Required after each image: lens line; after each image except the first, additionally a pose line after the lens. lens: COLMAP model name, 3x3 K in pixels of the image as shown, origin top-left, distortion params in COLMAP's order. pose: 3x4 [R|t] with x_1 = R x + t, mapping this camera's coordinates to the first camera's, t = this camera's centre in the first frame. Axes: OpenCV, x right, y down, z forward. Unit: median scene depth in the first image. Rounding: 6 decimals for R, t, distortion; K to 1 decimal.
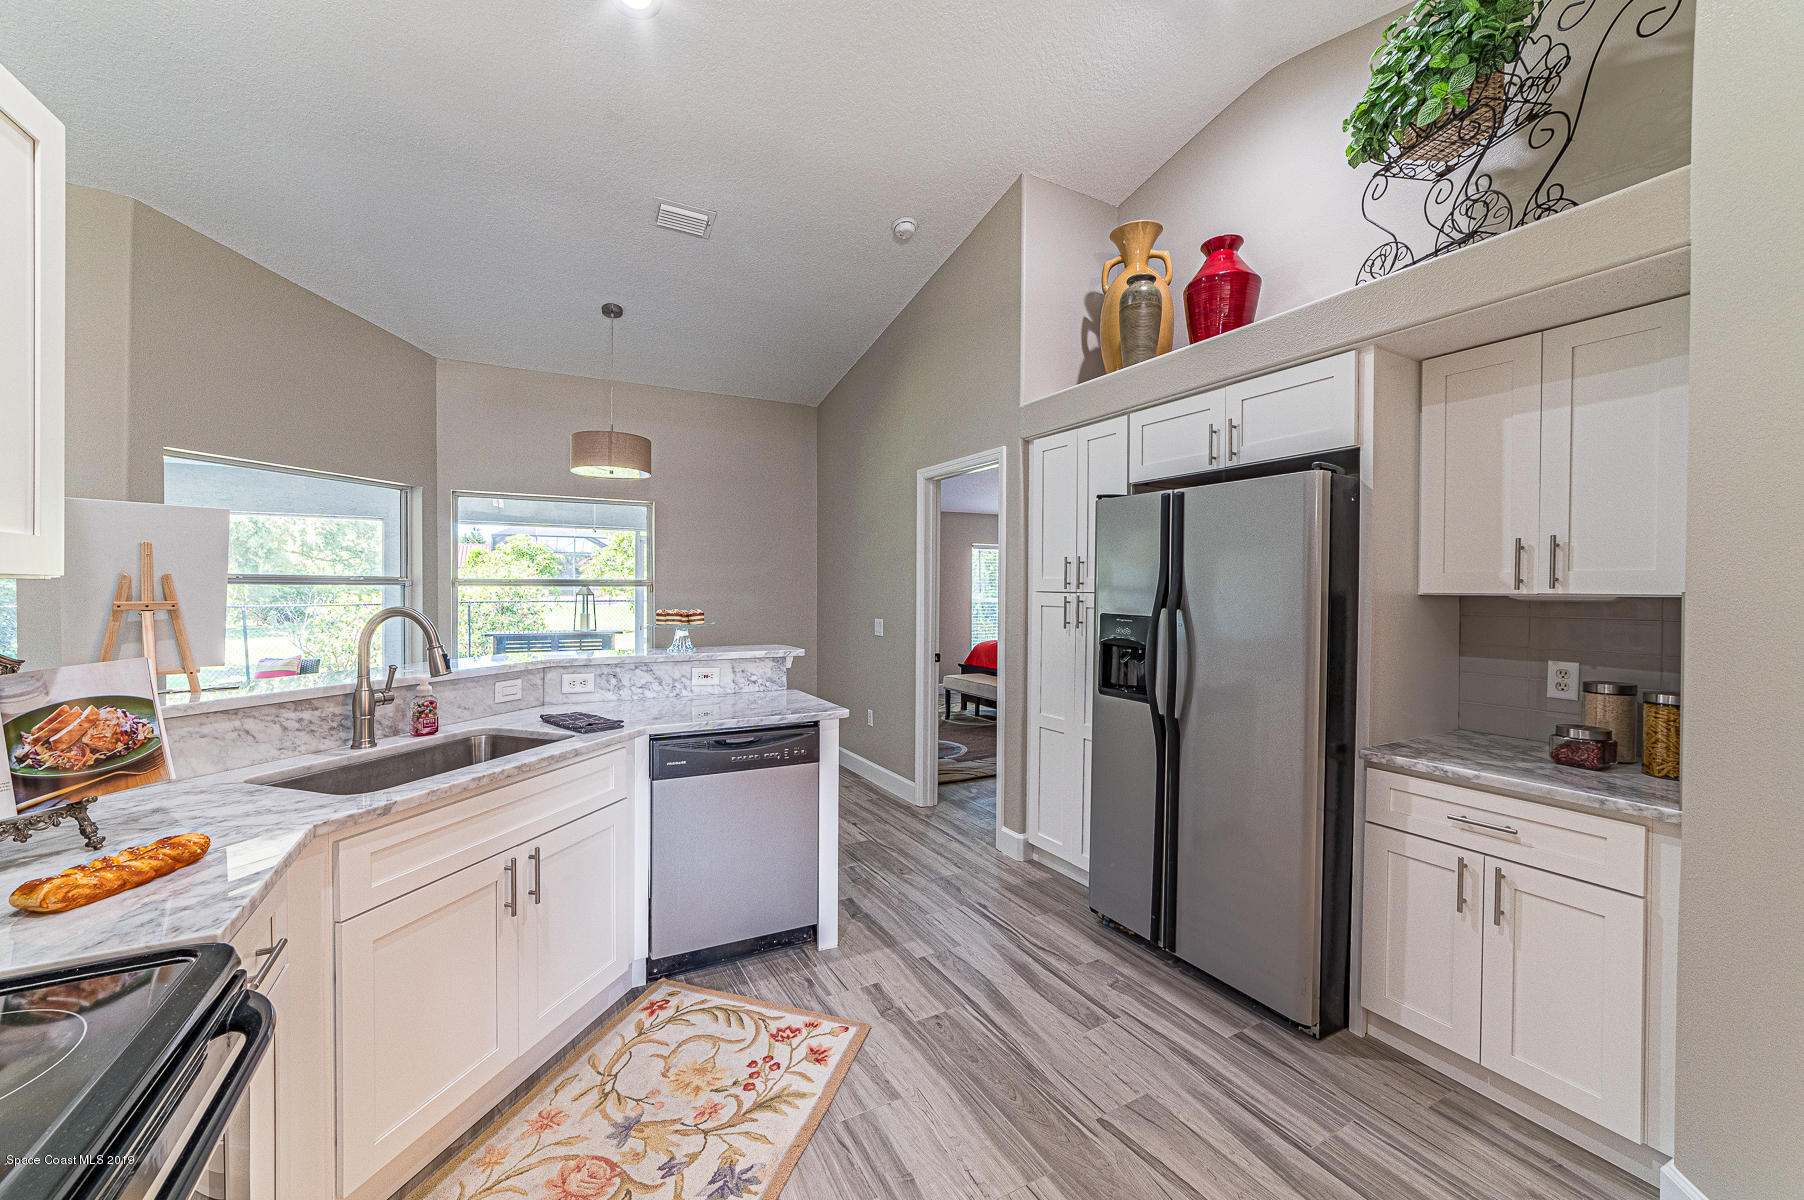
lens RADIAL K [[705.9, 0, 913.6], [0, 705.9, 593.6], [0, 0, 1]] dist [-0.019813, 0.006568]
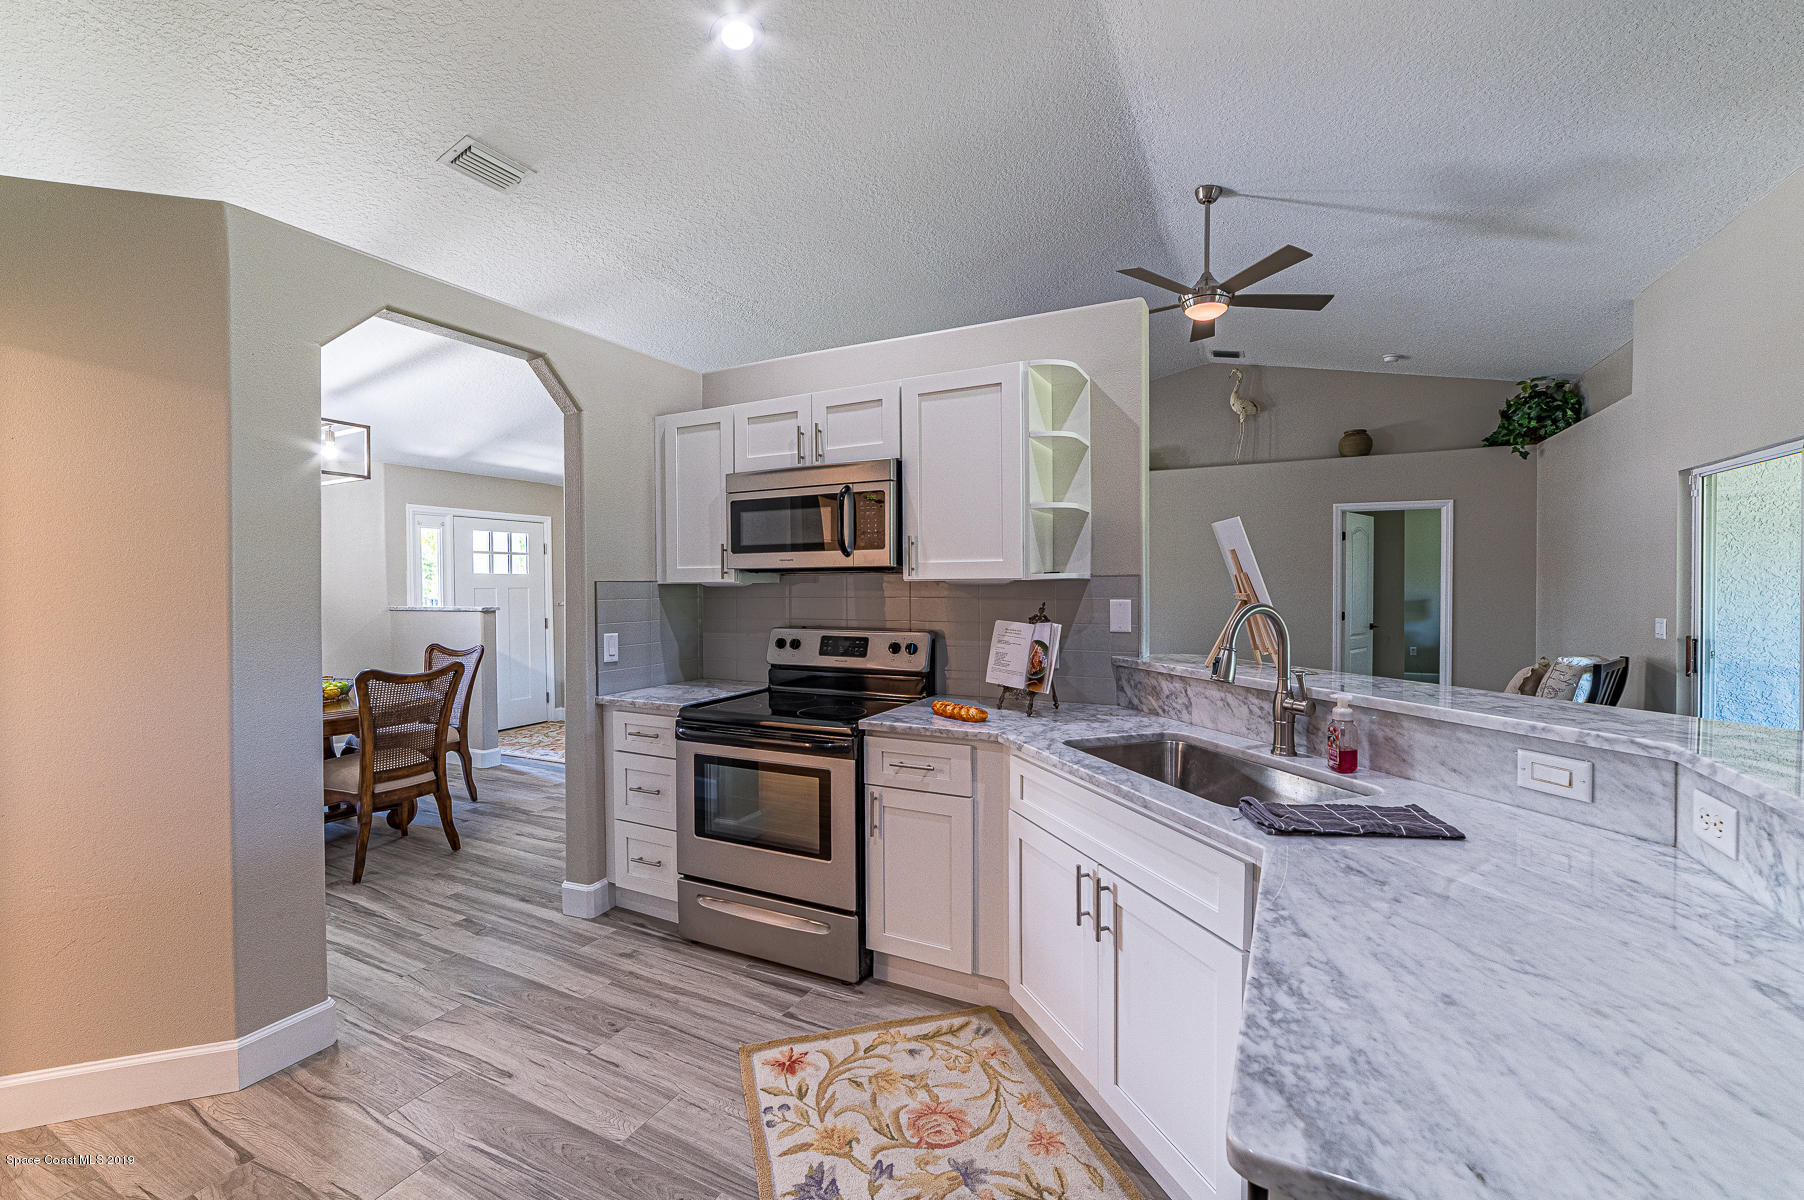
lens RADIAL K [[698.0, 0, 914.4], [0, 698.0, 593.8], [0, 0, 1]] dist [-0.011453, 0.003095]
pose [[-0.811672, 0.011532, -0.583999, 0.121675], [0.001427, 0.999841, 0.017759, -0.008467], [0.584111, 0.013581, -0.811560, 1.220277]]
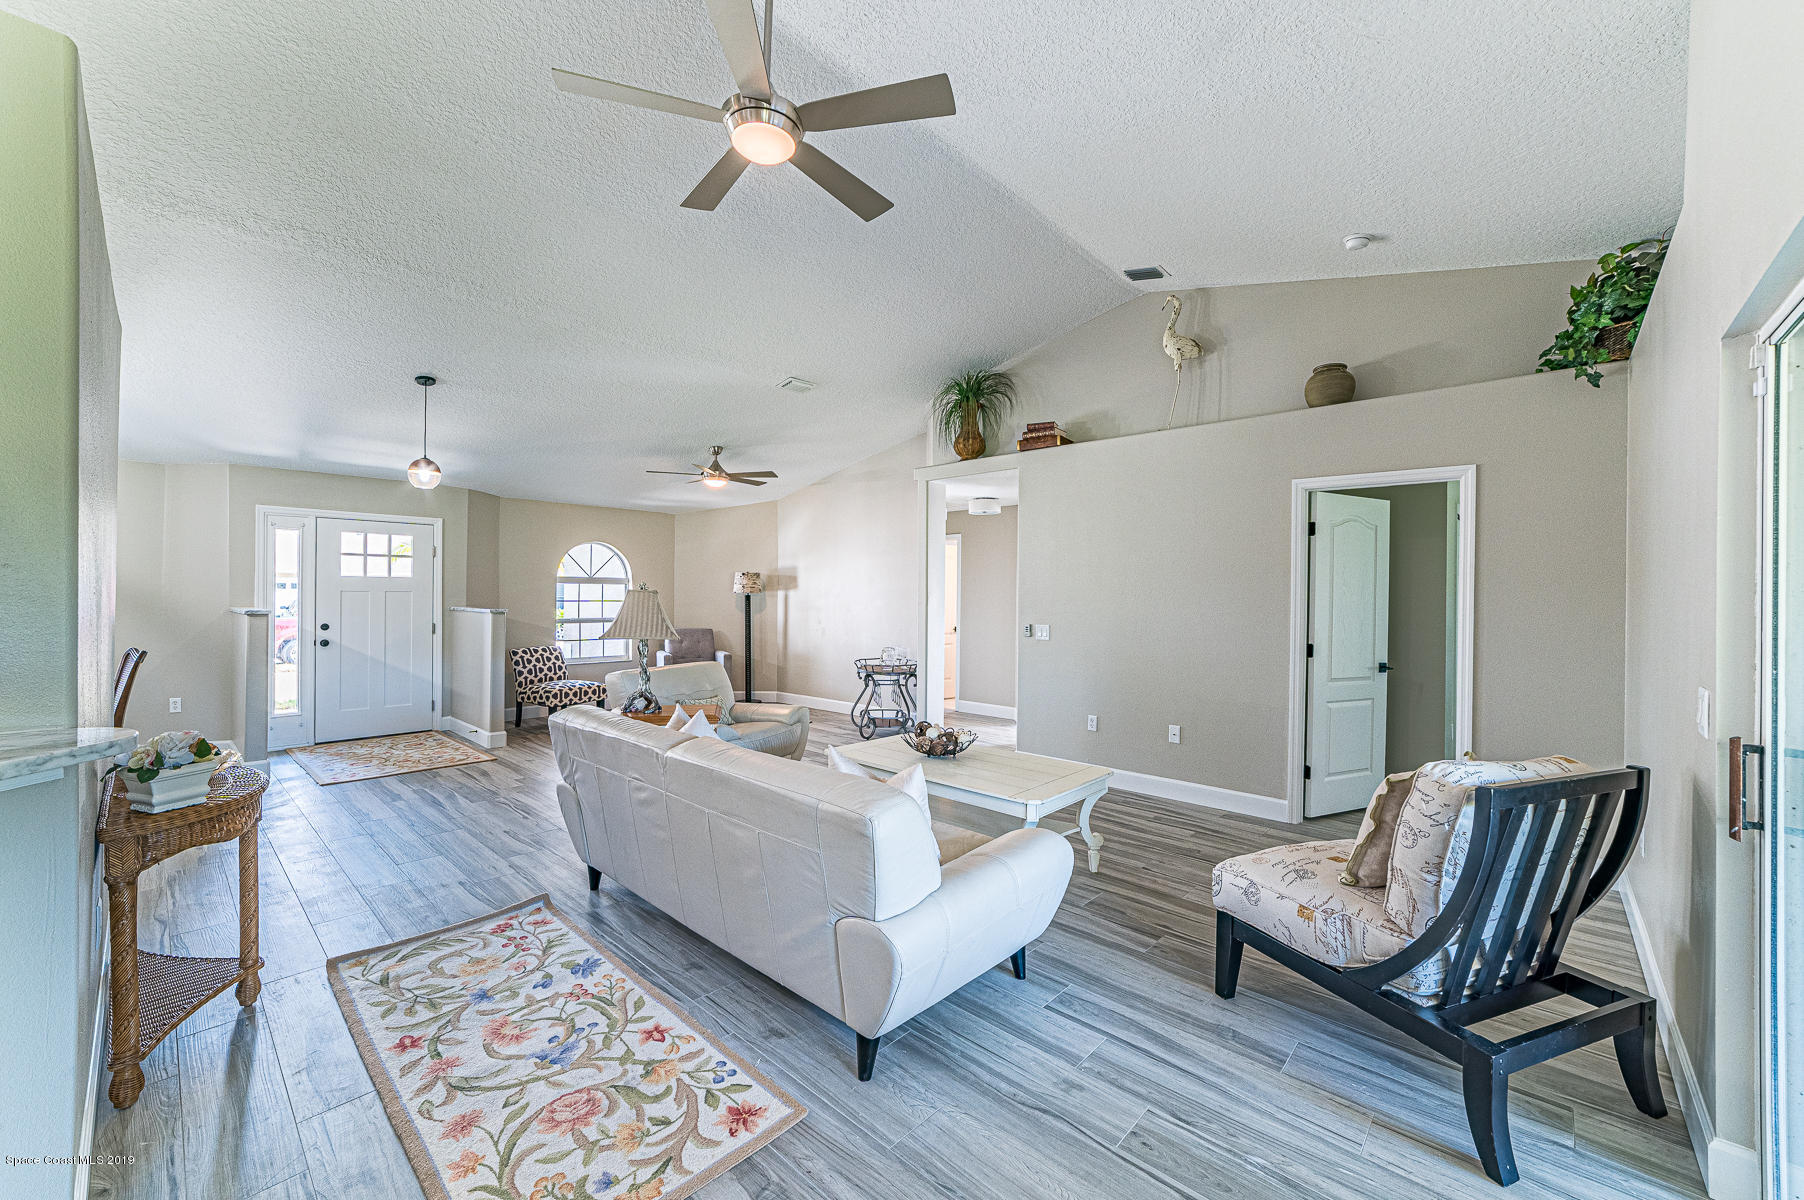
lens RADIAL K [[705.9, 0, 896.5], [0, 705.9, 592.8], [0, 0, 1]] dist [-0.019813, 0.006568]
pose [[-0.955186, -0.011316, -0.295788, -1.302774], [-0.012648, 0.999917, 0.002589, -0.010498], [0.295734, 0.006214, -0.955250, 1.230400]]
